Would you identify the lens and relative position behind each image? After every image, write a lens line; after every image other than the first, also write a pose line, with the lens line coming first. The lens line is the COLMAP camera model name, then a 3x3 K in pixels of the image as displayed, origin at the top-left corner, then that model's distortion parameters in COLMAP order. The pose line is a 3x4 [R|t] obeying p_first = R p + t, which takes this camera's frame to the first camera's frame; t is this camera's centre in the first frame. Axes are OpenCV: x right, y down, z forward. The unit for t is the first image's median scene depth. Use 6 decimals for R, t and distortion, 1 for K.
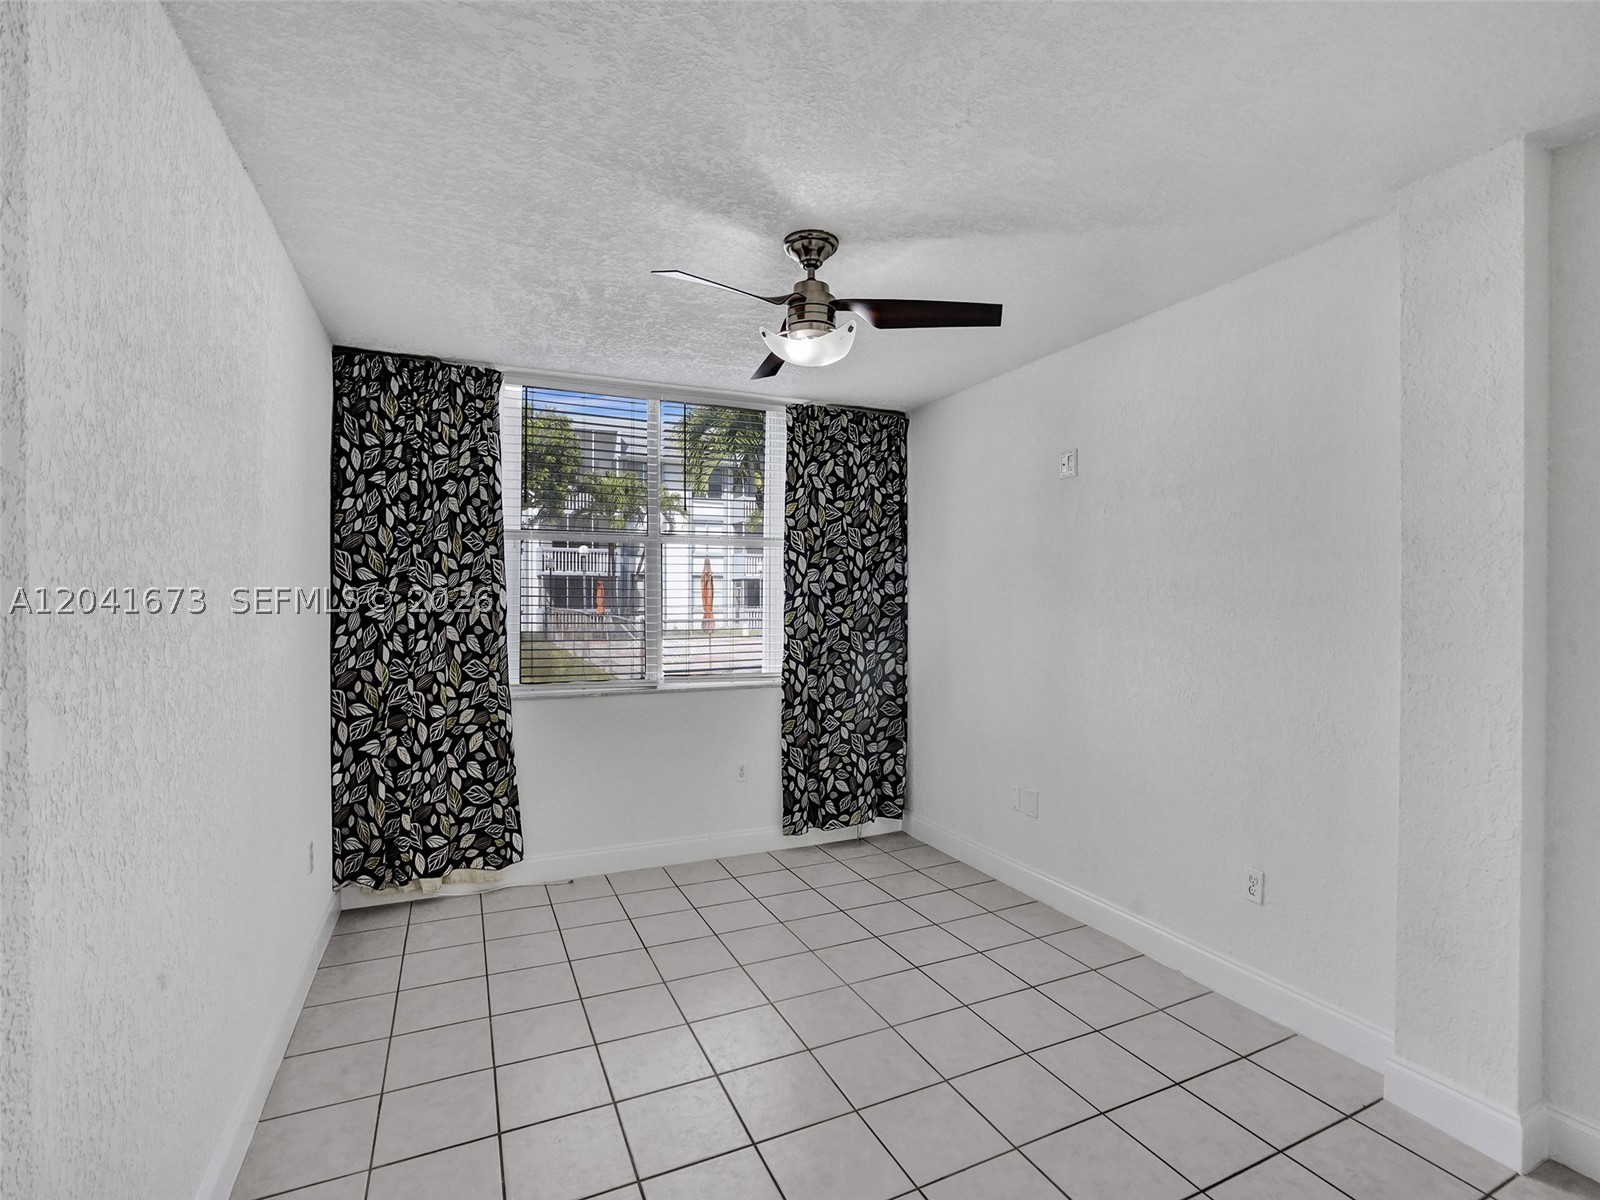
lens RADIAL K [[741.1, 0, 799.4], [0, 741.1, 606.1], [0, 0, 1]] dist [-0.030321, 0.006557]
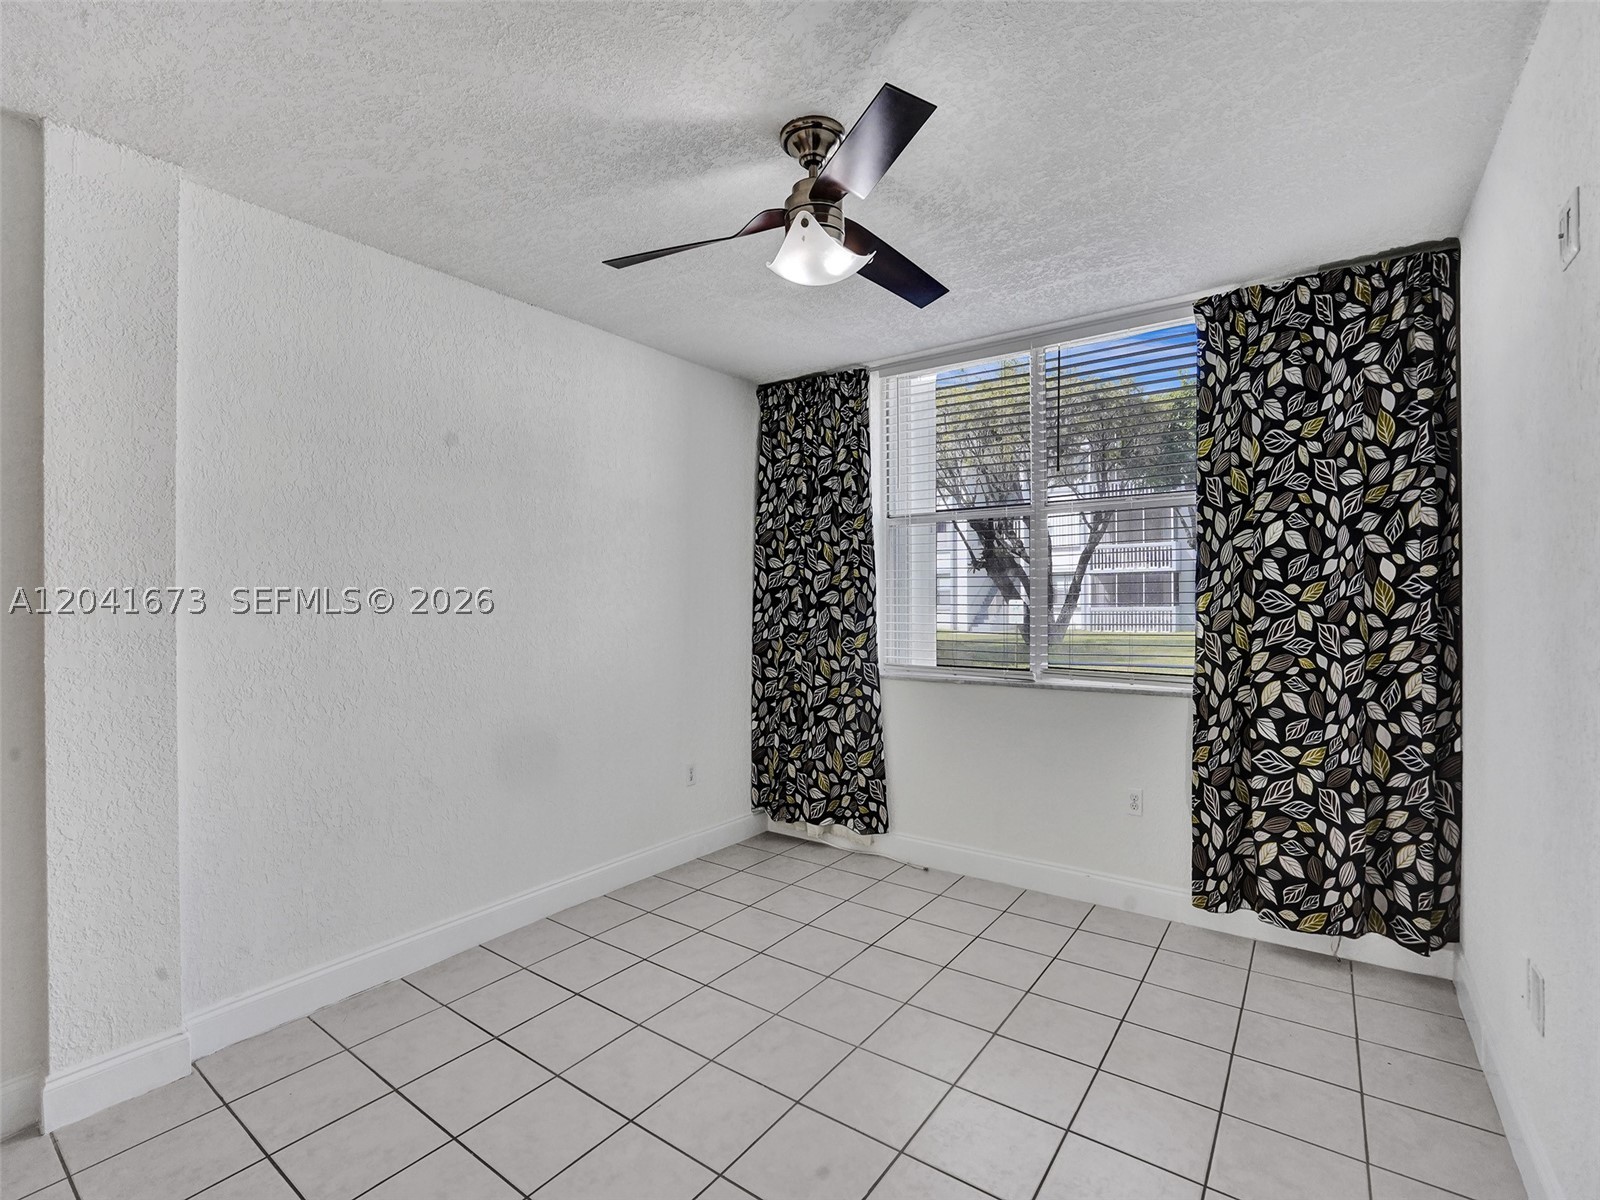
lens RADIAL K [[741.1, 0, 798.8], [0, 741.1, 597.6], [0, 0, 1]] dist [-0.030321, 0.006557]
pose [[0.508897, -0.003452, -0.860821, 0.395121], [-0.000004, 0.999992, -0.004013, 0.015246], [0.860828, 0.002046, 0.508892, 0.313349]]
